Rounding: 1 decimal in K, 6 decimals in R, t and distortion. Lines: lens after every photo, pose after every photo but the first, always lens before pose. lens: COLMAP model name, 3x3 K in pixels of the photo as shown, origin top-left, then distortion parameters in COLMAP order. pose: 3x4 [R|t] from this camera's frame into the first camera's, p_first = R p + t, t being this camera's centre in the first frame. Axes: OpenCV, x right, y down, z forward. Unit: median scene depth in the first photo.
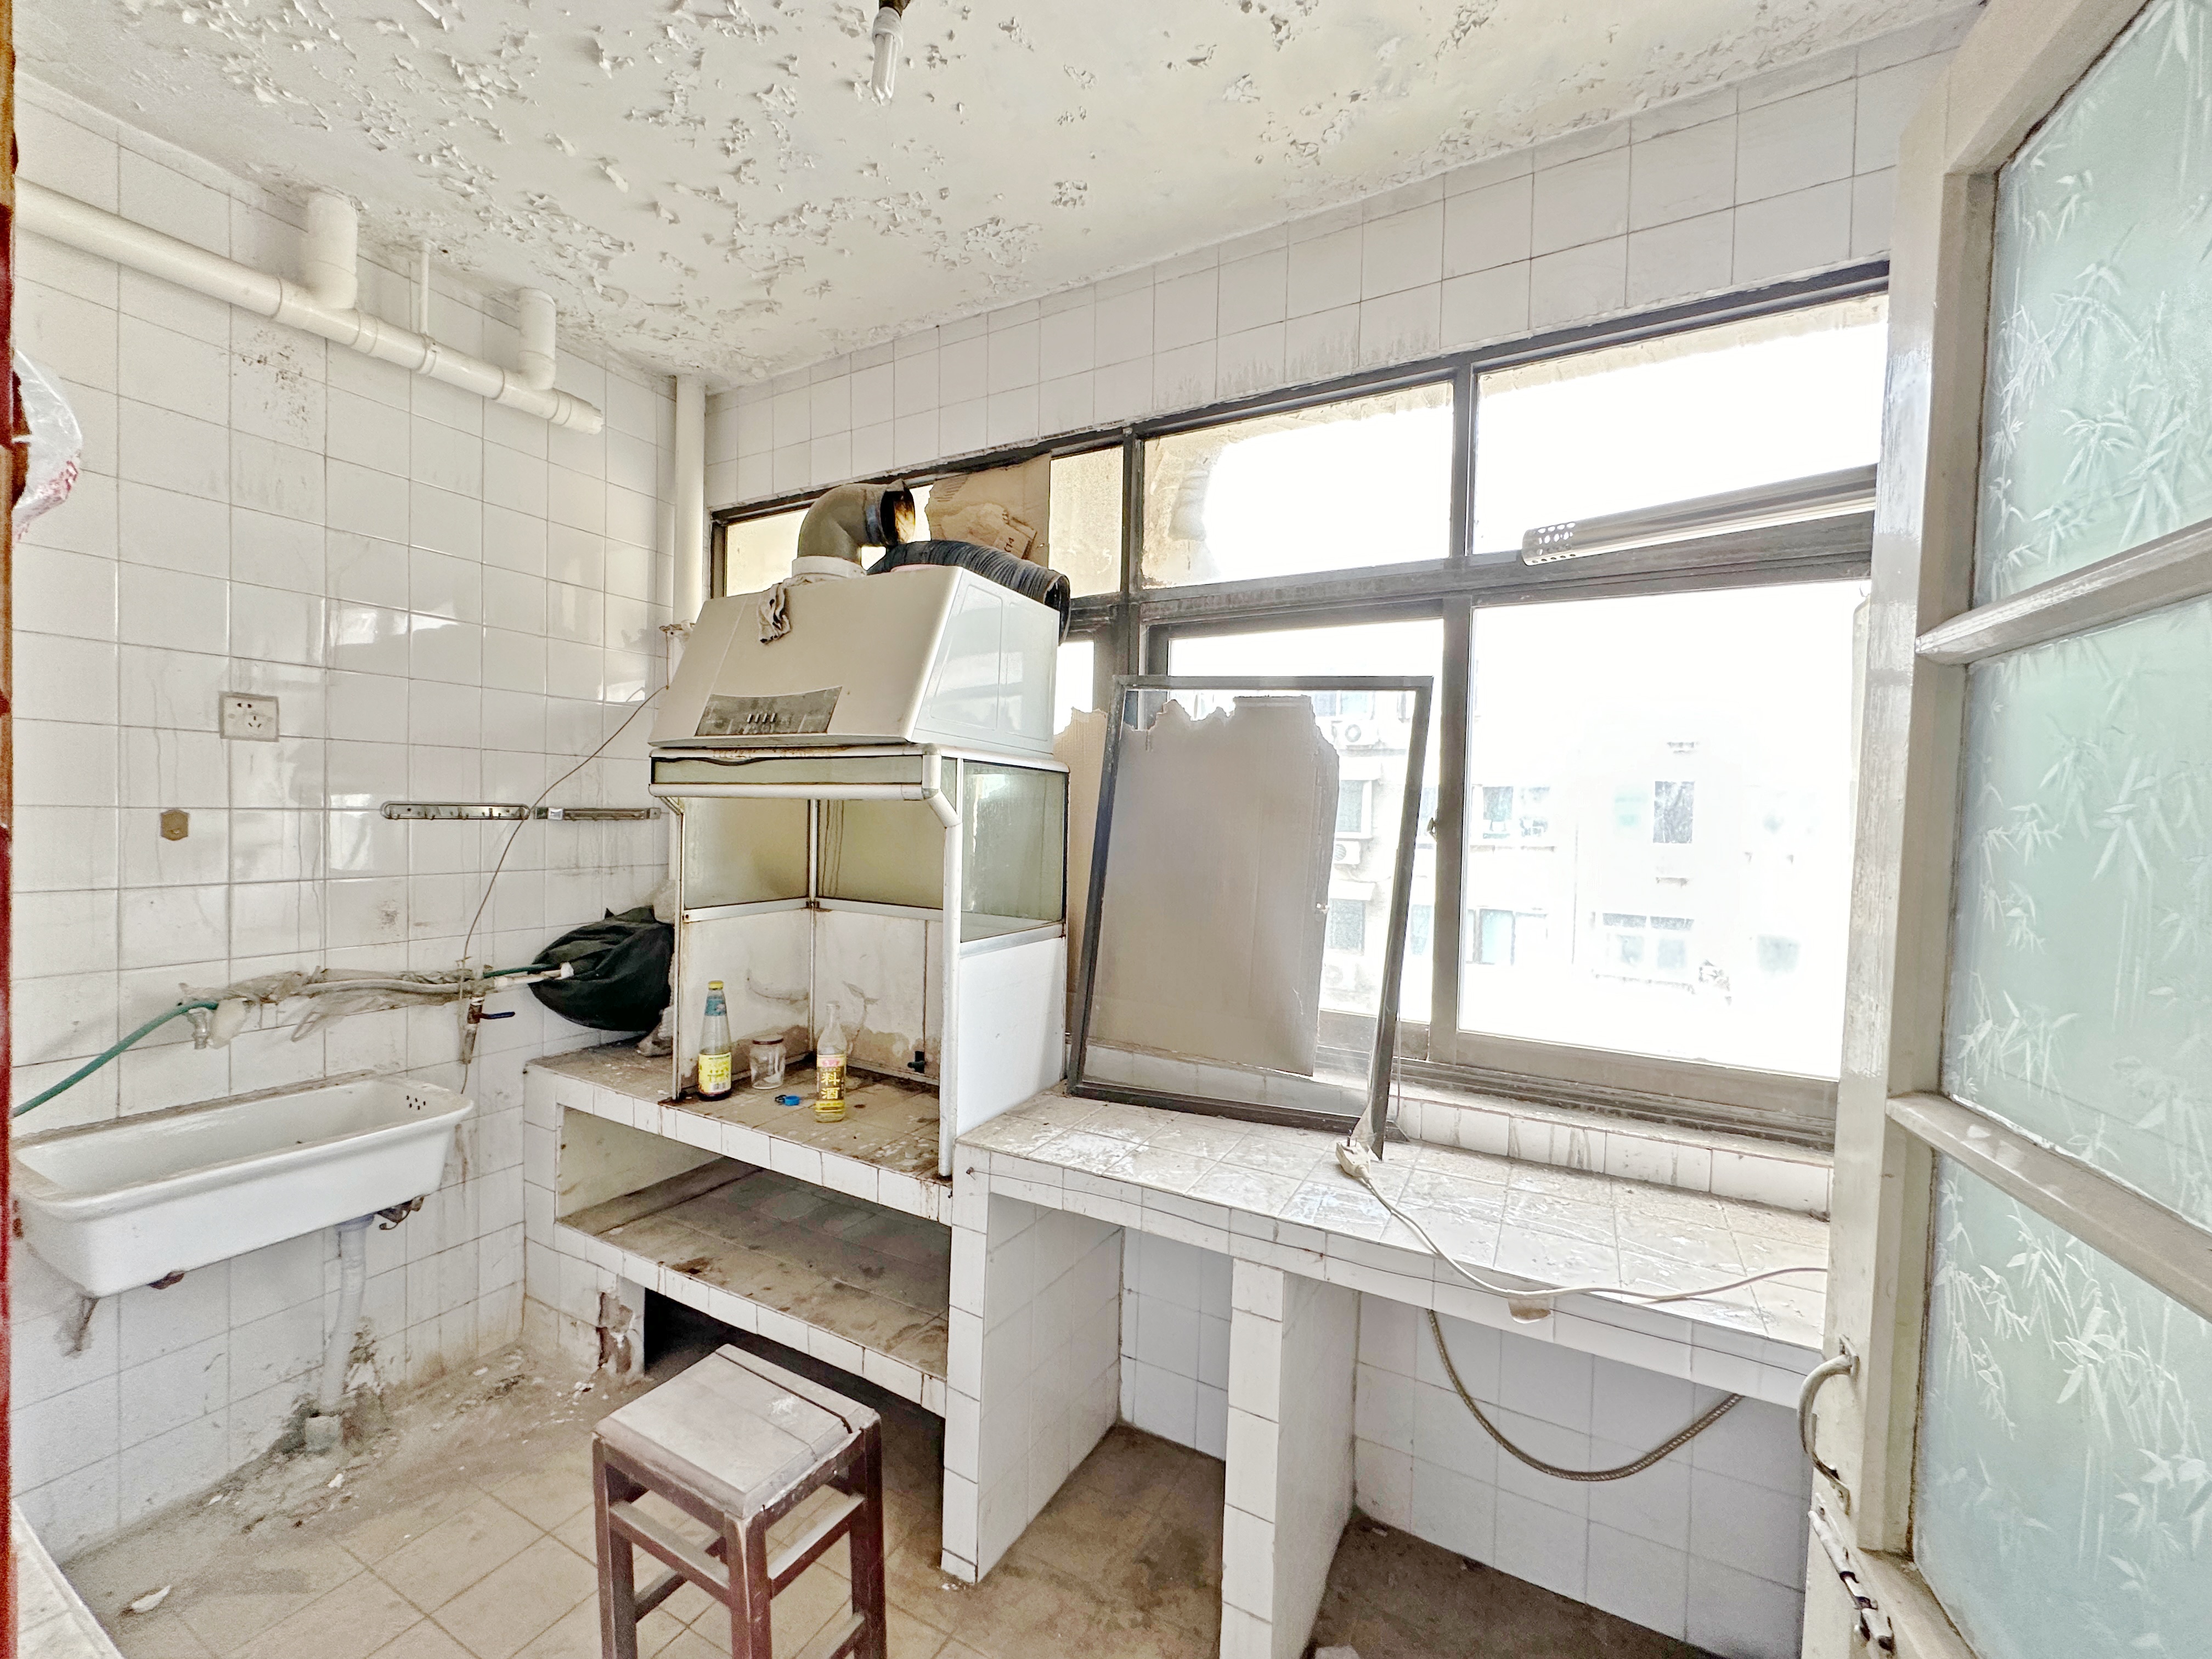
lens RADIAL K [[883.4, 0, 1104.8], [0, 883.4, 832.9], [0, 0, 1]] dist [0.001578, 0.000391]
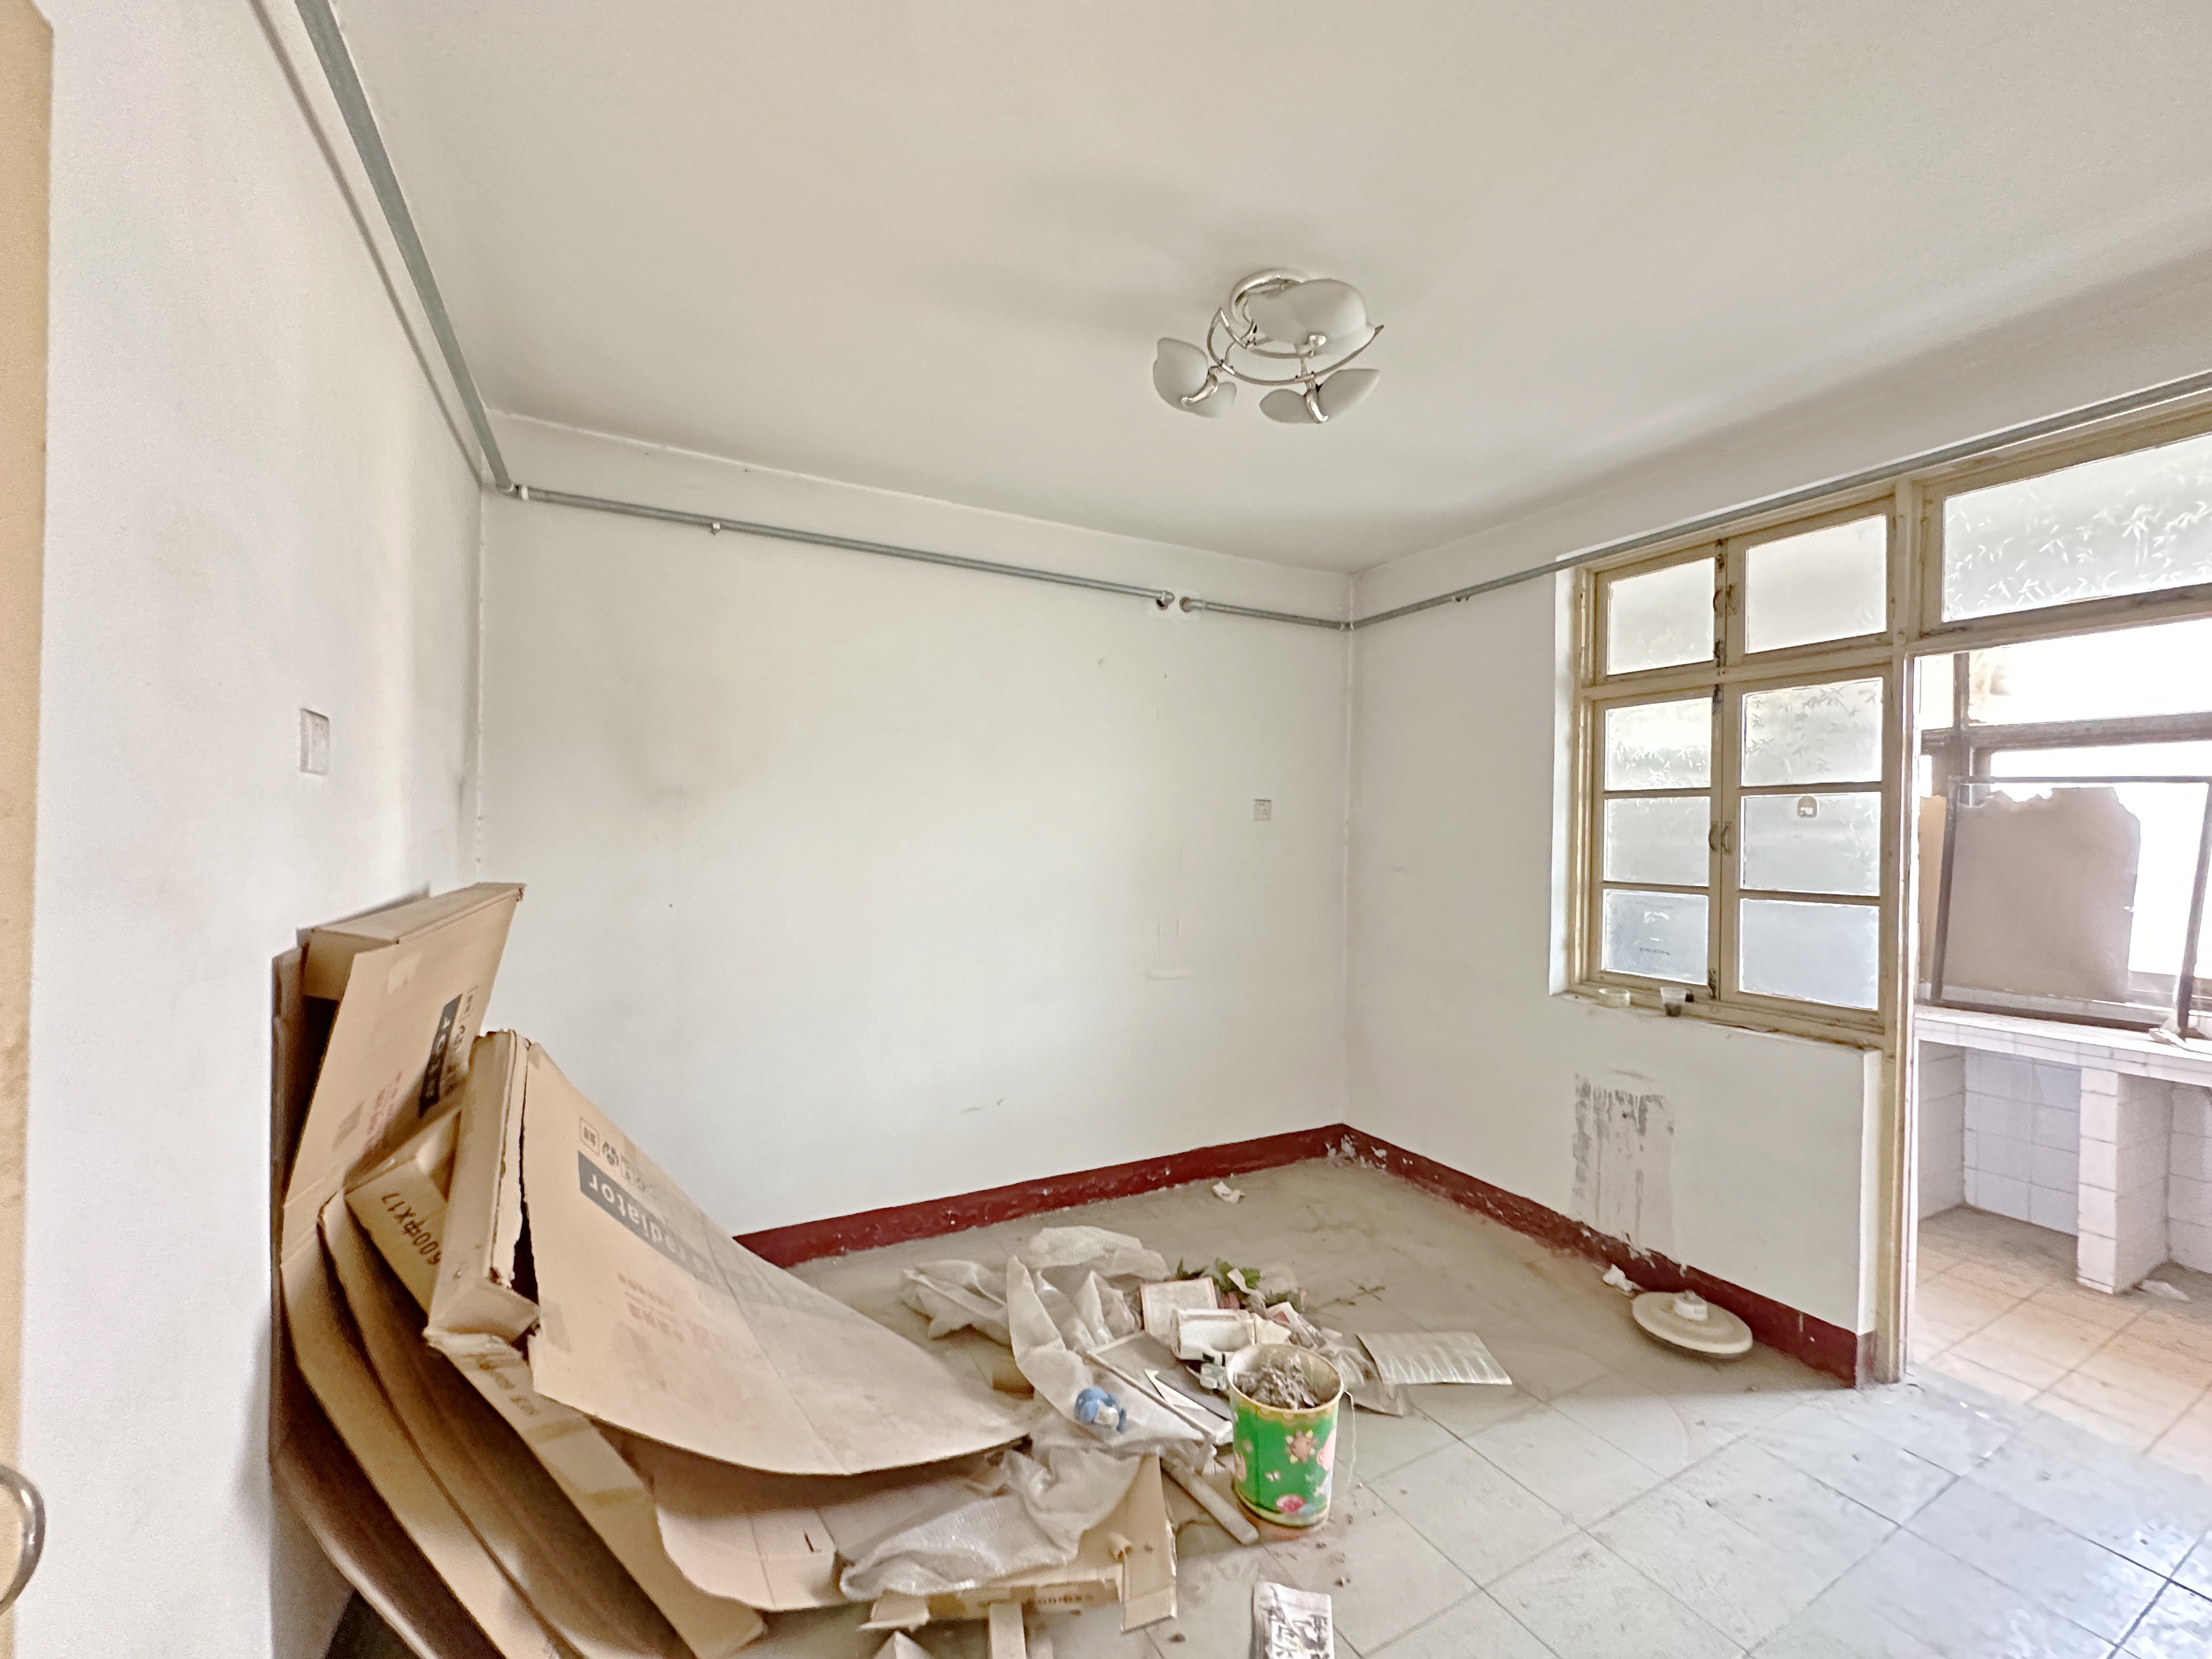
lens RADIAL K [[883.4, 0, 1111.9], [0, 883.4, 825.9], [0, 0, 1]] dist [0.001578, 0.000391]
pose [[0.840243, -0.006740, -0.542168, -0.449349], [-0.018600, 0.998976, -0.041246, 0.024029], [0.541891, 0.044741, 0.839257, -1.423380]]
